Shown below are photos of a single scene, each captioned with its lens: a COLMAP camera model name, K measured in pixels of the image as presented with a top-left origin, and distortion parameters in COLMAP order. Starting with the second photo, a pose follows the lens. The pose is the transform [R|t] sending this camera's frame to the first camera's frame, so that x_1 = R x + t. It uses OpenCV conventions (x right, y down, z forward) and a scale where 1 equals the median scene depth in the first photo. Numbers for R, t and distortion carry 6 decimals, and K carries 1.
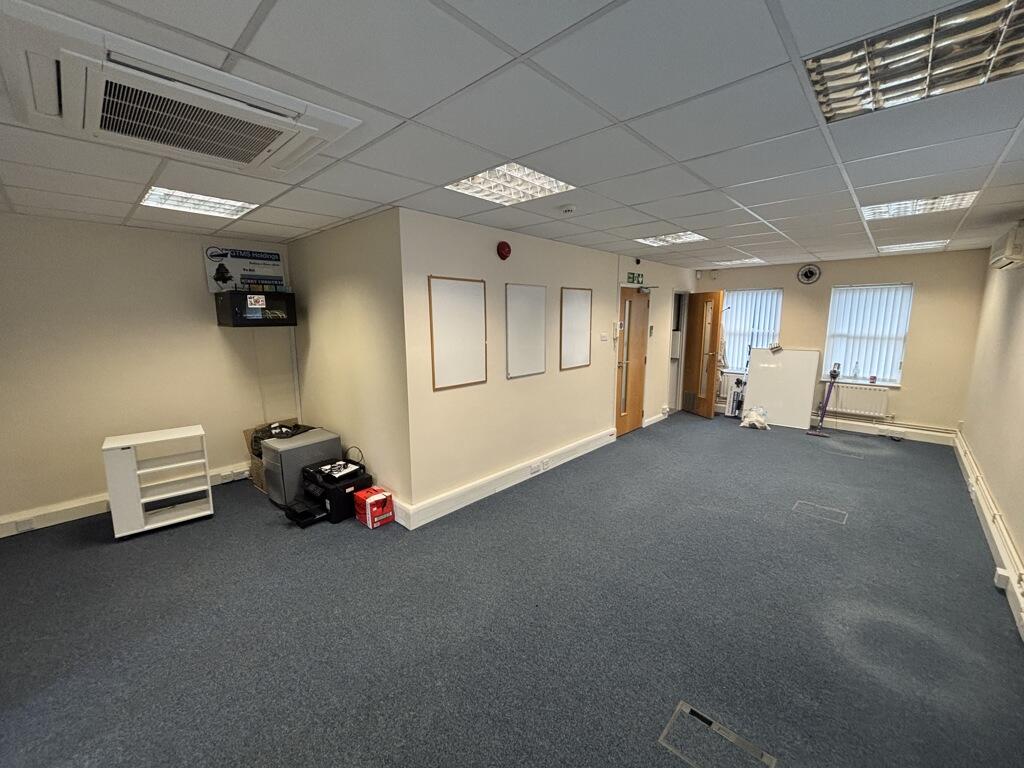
lens RADIAL K [[410.5, 0, 511.7], [0, 410.5, 391.6], [0, 0, 1]] dist [0.001805, 0.000092]
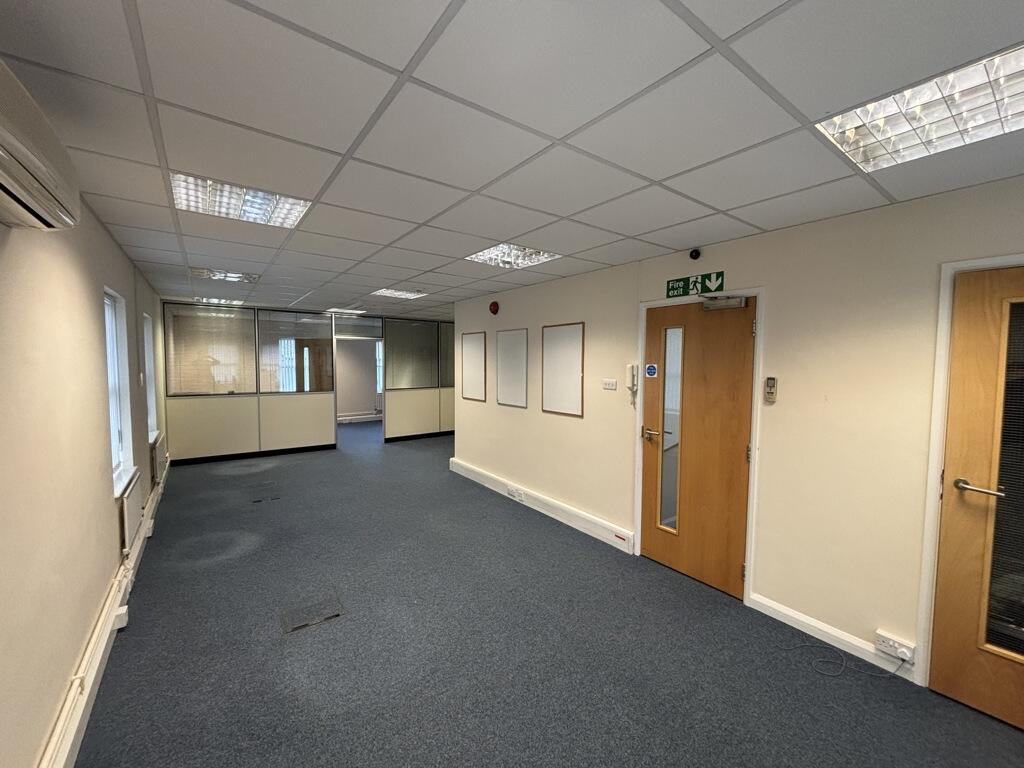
lens RADIAL K [[410.5, 0, 513.4], [0, 410.5, 375.9], [0, 0, 1]] dist [0.001805, 0.000092]
pose [[-0.177181, 0.062181, -0.982212, 1.080839], [-0.160215, 0.982867, 0.091124, -0.212133], [0.971050, 0.173511, -0.164183, 1.091110]]
